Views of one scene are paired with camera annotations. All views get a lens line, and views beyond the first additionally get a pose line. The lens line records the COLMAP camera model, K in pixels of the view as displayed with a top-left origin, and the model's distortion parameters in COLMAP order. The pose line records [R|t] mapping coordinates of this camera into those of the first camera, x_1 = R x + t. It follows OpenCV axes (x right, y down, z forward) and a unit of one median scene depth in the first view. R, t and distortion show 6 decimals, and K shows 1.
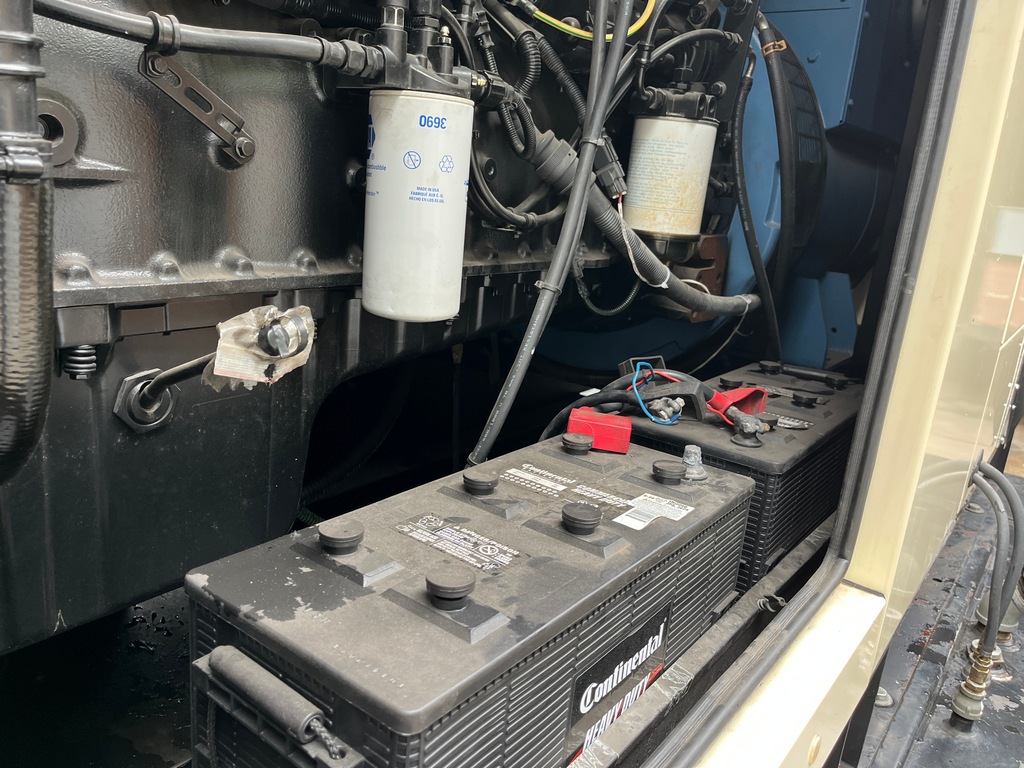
lens RADIAL K [[775.1, 0, 508.4], [0, 775.1, 380.0], [0, 0, 1]] dist [0.033190, -0.041662]
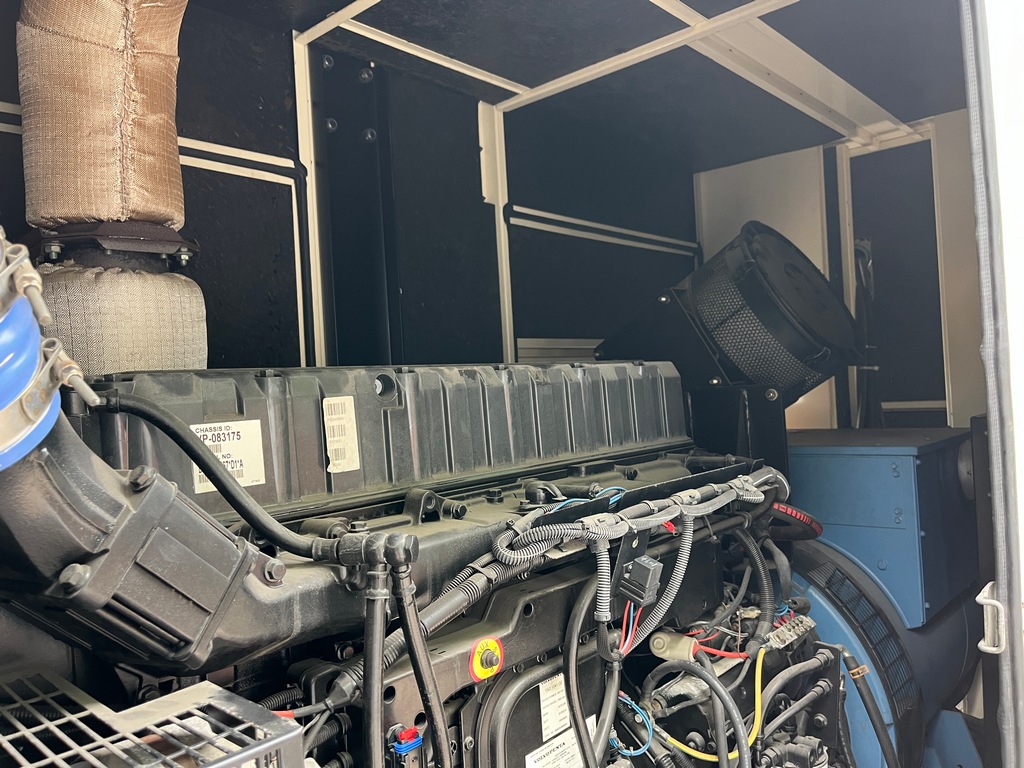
lens RADIAL K [[775.1, 0, 515.8], [0, 775.1, 381.4], [0, 0, 1]] dist [0.033190, -0.041662]
pose [[0.987210, -0.141080, -0.074246, -0.040034], [0.116460, 0.956221, -0.268473, -0.865847], [0.108872, 0.256393, 0.960422, -0.469034]]
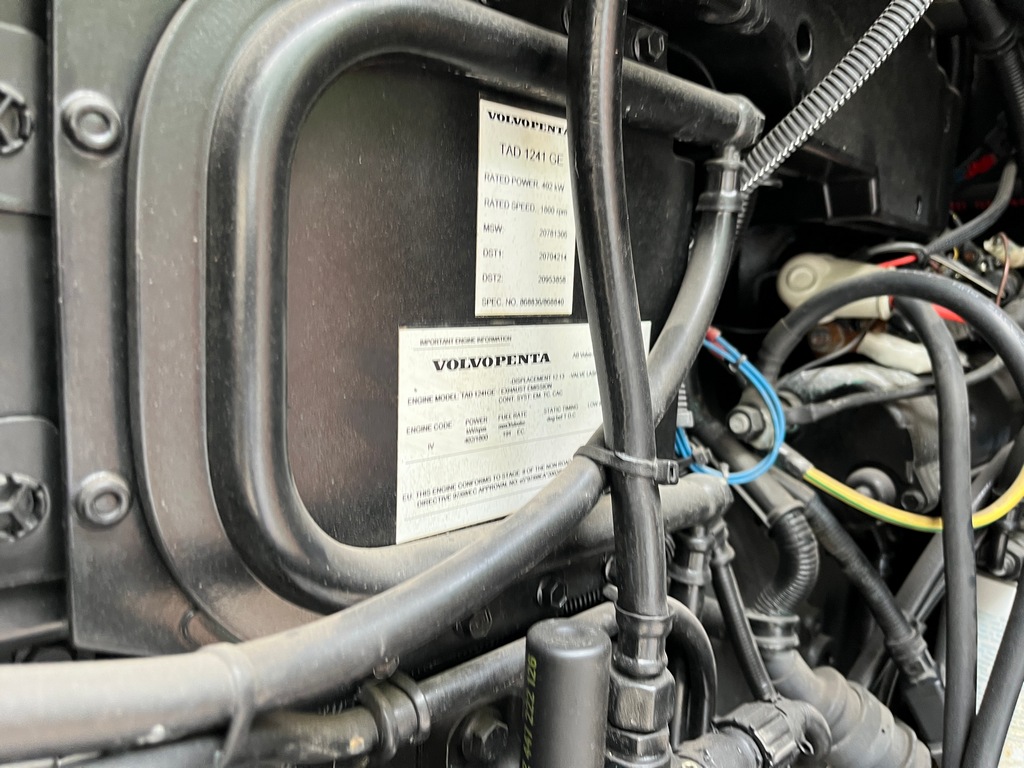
lens RADIAL K [[775.1, 0, 506.7], [0, 775.1, 381.1], [0, 0, 1]] dist [0.033190, -0.041662]
pose [[0.989668, -0.019955, -0.141984, -0.106539], [0.000411, 0.990659, -0.136363, -0.557364], [0.143379, 0.134896, 0.980431, 0.555313]]
